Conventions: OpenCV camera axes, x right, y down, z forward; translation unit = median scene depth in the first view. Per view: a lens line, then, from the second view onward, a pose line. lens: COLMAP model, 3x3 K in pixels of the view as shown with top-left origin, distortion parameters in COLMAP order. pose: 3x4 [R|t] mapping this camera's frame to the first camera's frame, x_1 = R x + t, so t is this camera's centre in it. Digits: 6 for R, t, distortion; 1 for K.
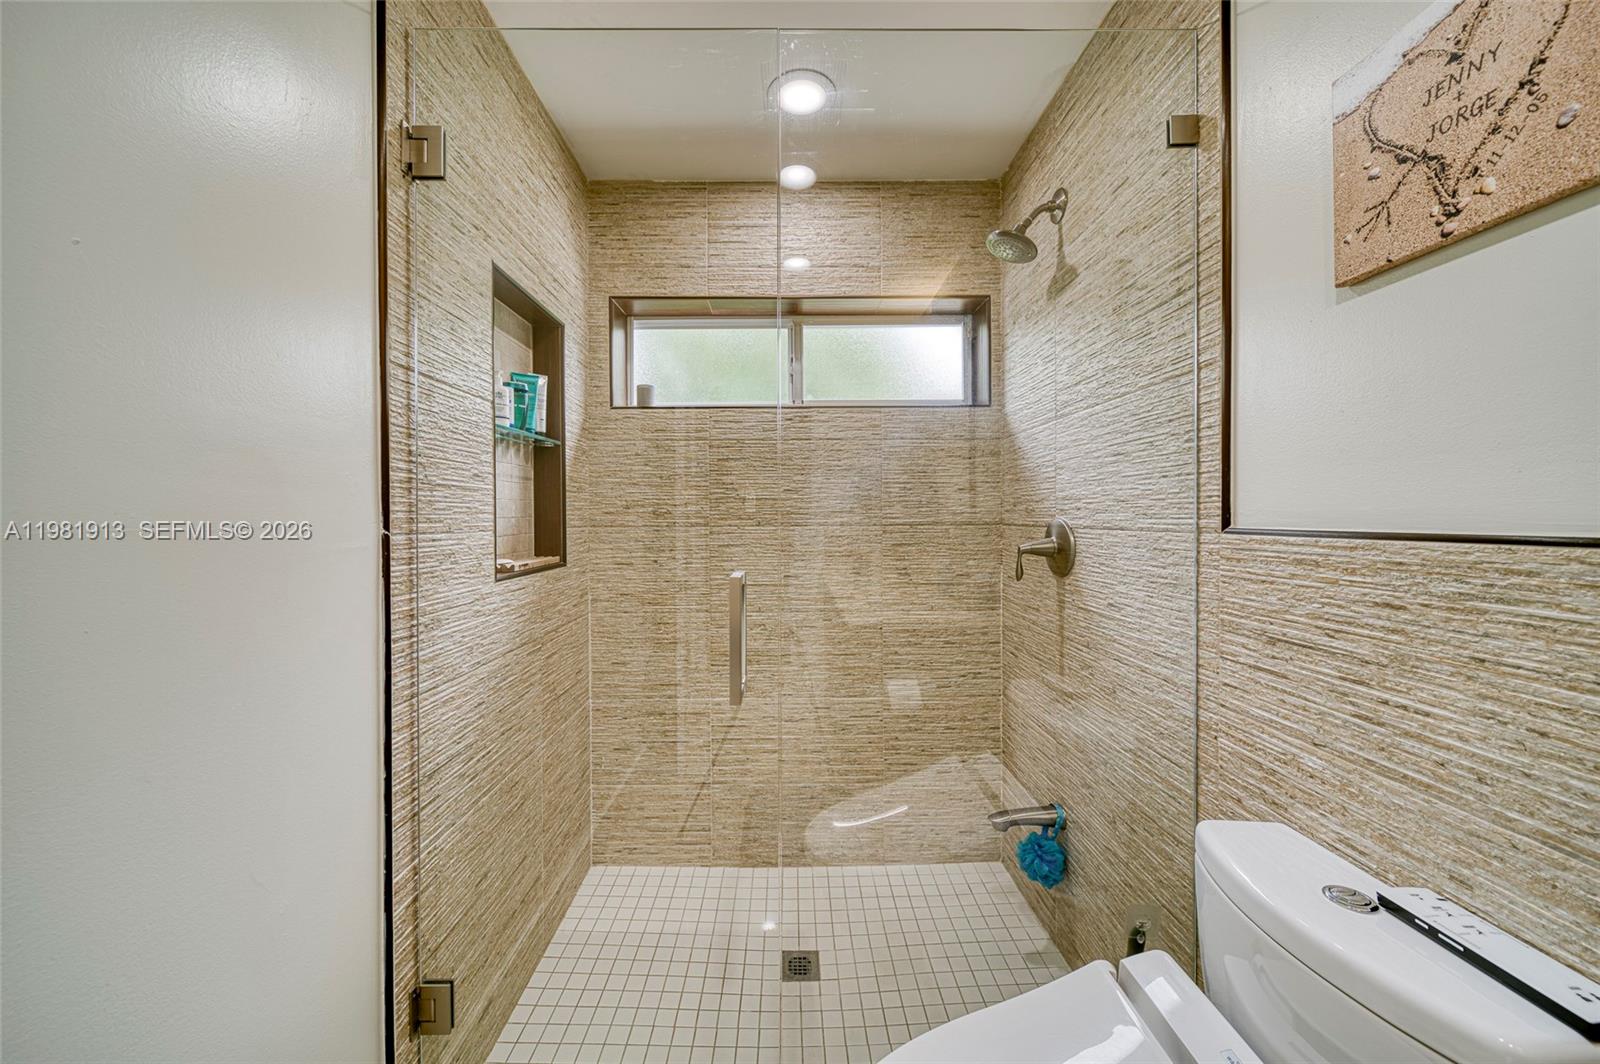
lens RADIAL K [[560.2, 0, 790.3], [0, 560.2, 537.6], [0, 0, 1]] dist [0.001488, -0.000170]
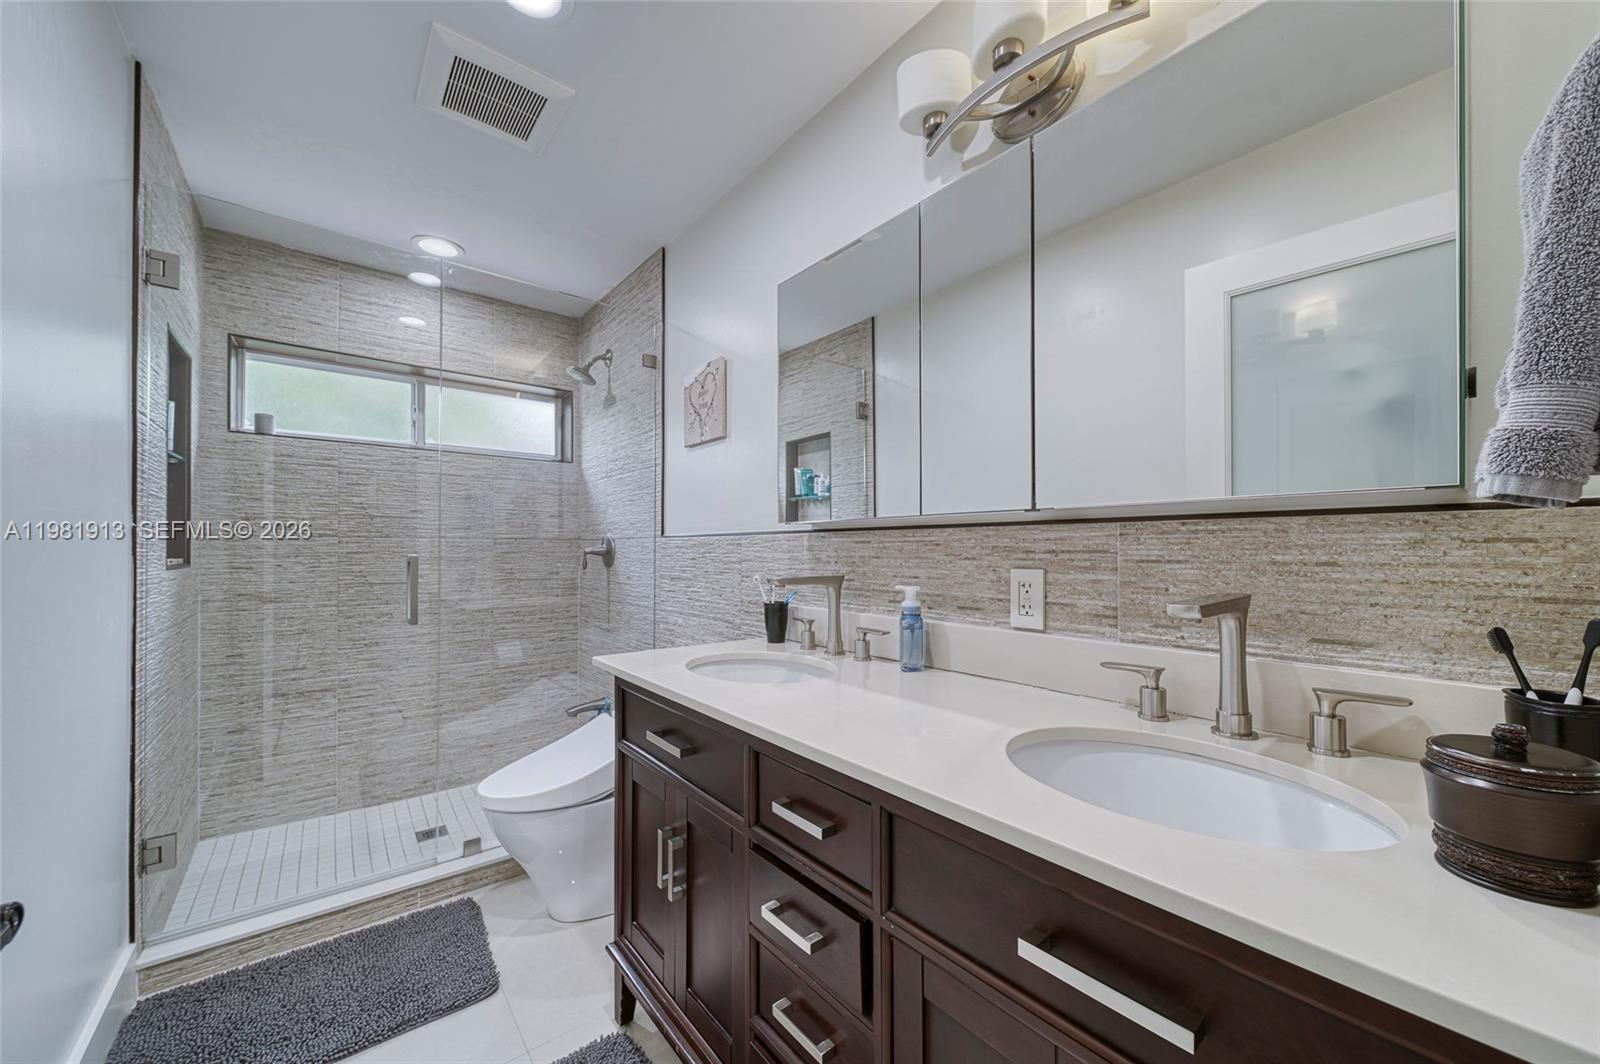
lens RADIAL K [[560.2, 0, 790.3], [0, 560.2, 537.6], [0, 0, 1]] dist [0.001488, -0.000170]
pose [[0.780959, 0.018626, 0.624305, -0.140725], [0.016458, 0.998594, -0.050380, 0.061233], [-0.624366, 0.049620, 0.779554, -0.598890]]
